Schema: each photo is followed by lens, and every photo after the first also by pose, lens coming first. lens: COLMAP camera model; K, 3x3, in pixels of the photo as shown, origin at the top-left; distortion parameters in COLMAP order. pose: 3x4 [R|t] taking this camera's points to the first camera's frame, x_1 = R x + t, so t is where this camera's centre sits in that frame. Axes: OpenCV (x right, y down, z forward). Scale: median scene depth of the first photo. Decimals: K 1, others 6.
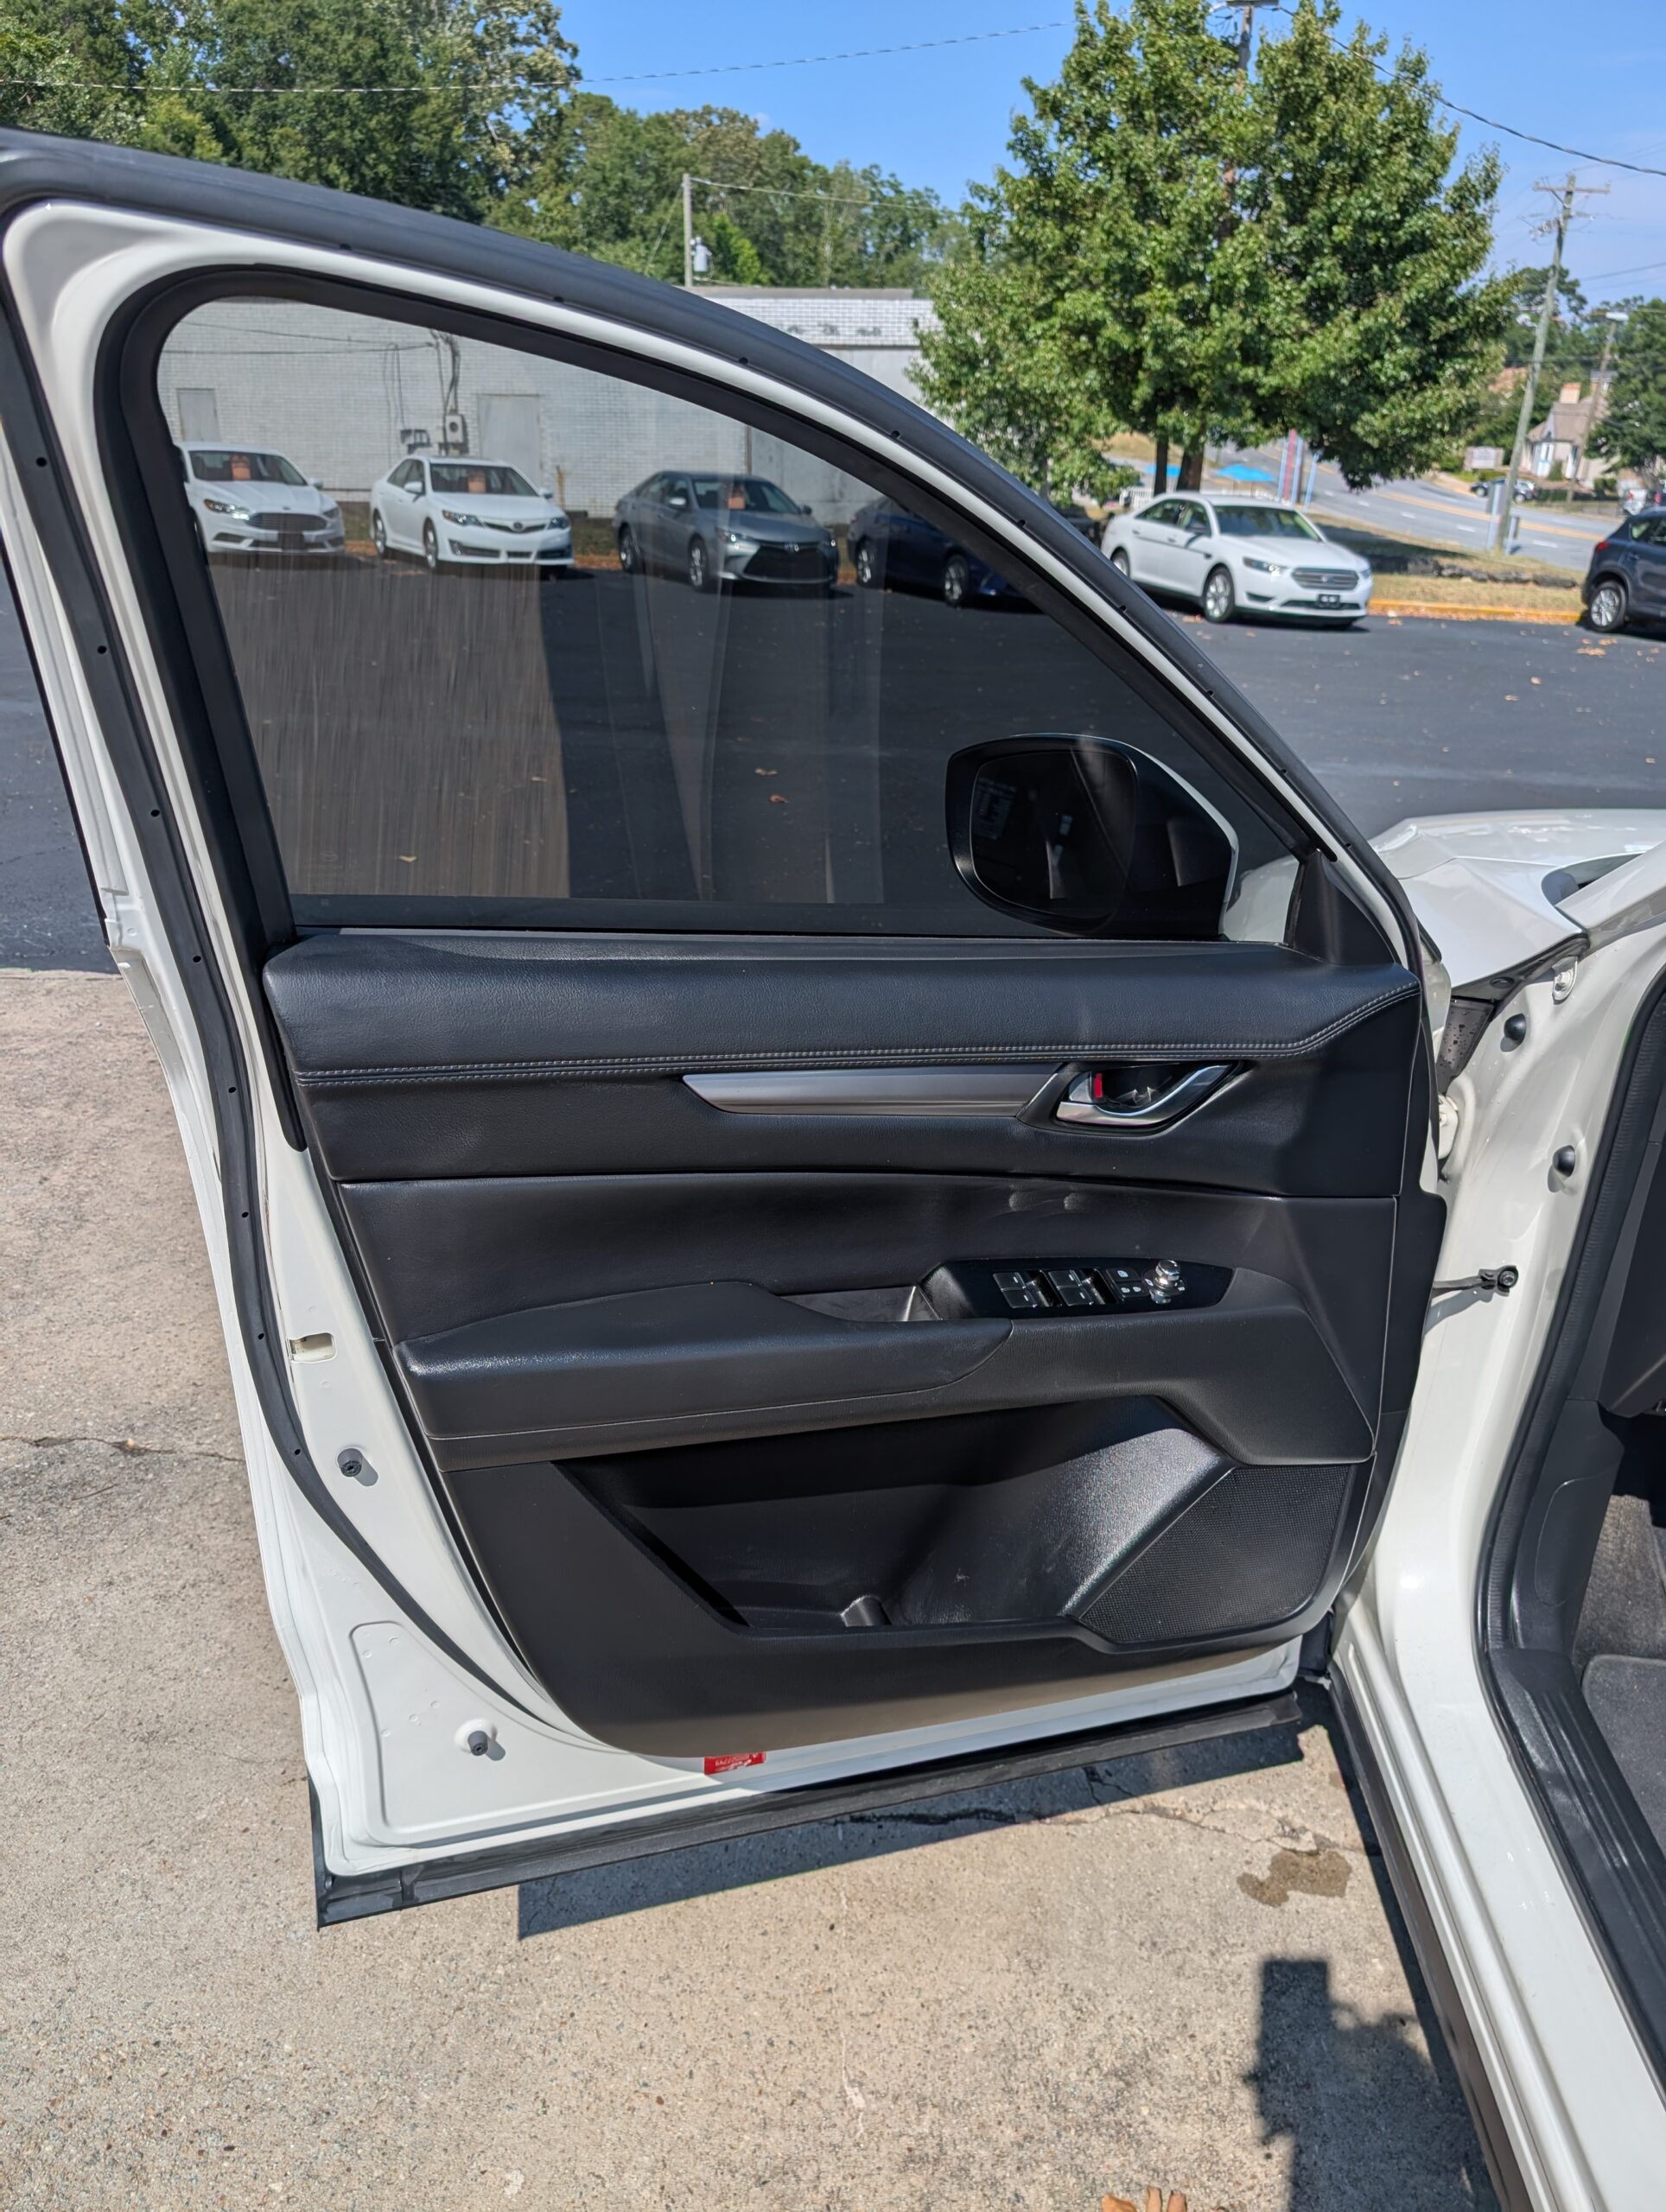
lens RADIAL K [[1618.7, 0, 824.0], [0, 1618.7, 1090.1], [0, 0, 1]] dist [0.004645, -0.005023]
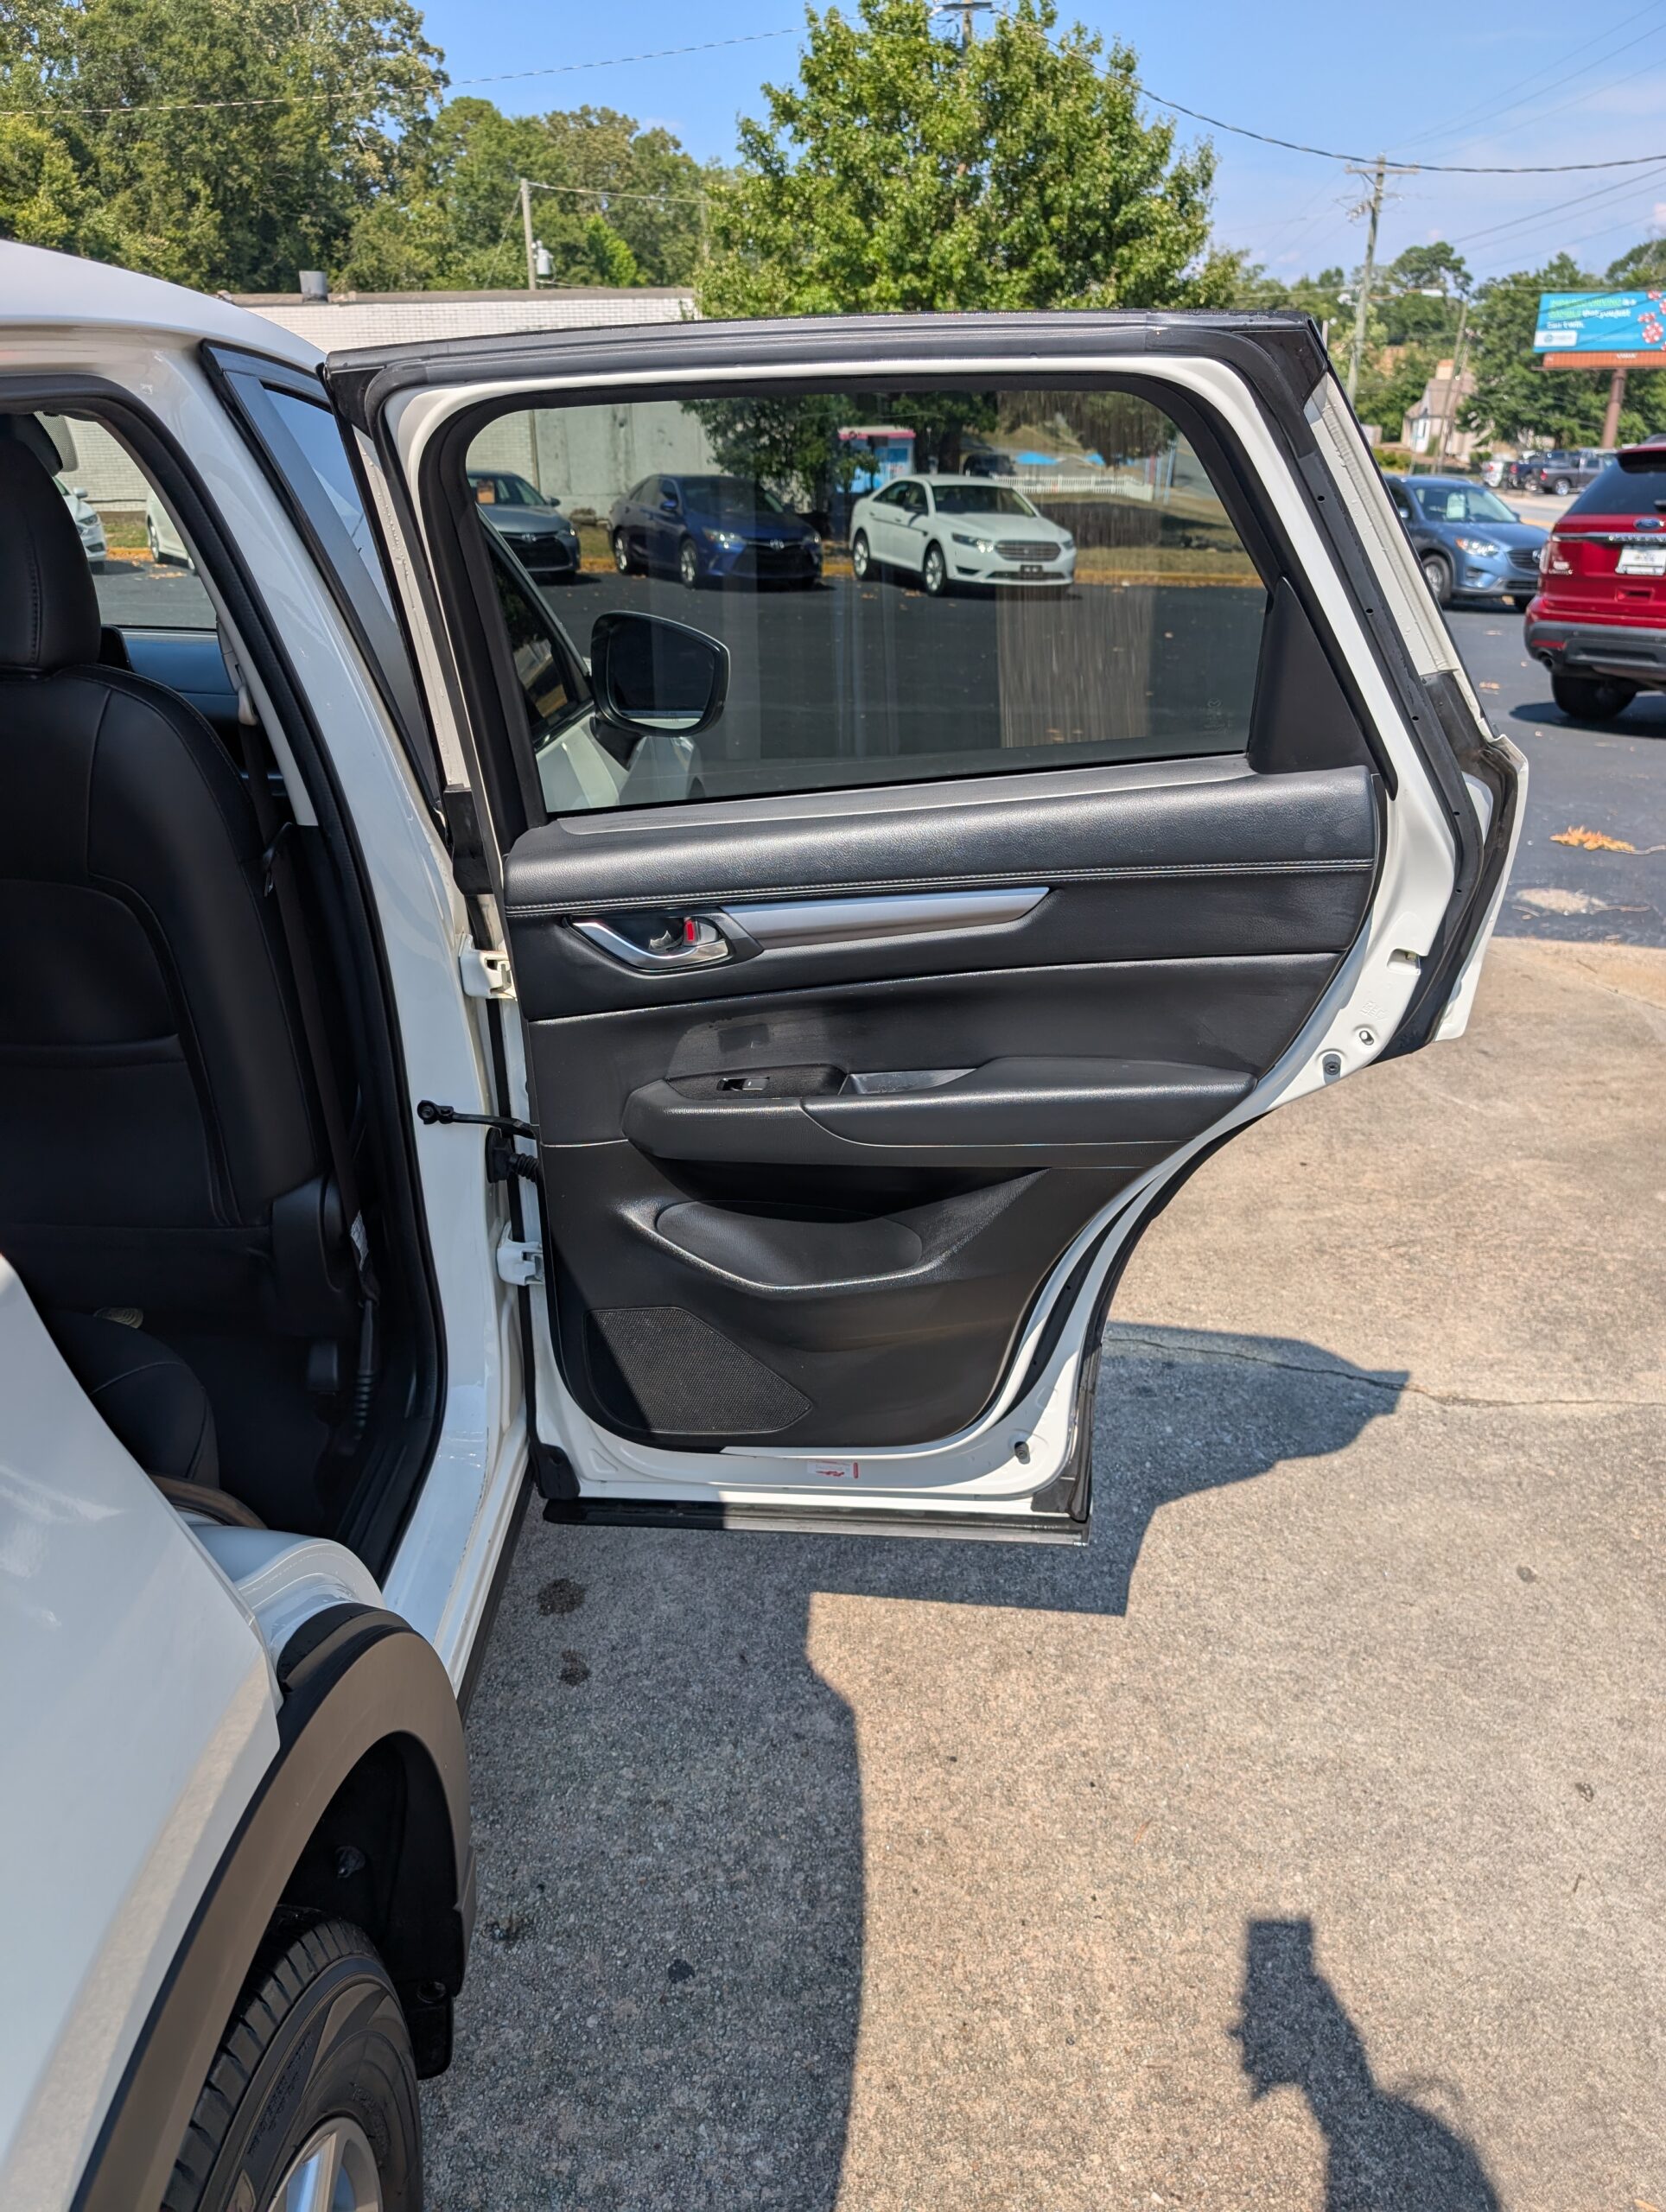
lens RADIAL K [[1601.8, 0, 829.9], [0, 1601.8, 1115.0], [0, 0, 1]] dist [0.011816, -0.013266]
pose [[0.998485, -0.045031, 0.031619, 0.105510], [0.044475, 0.998847, 0.018050, 0.026891], [-0.032396, -0.016617, 0.999337, -0.052430]]
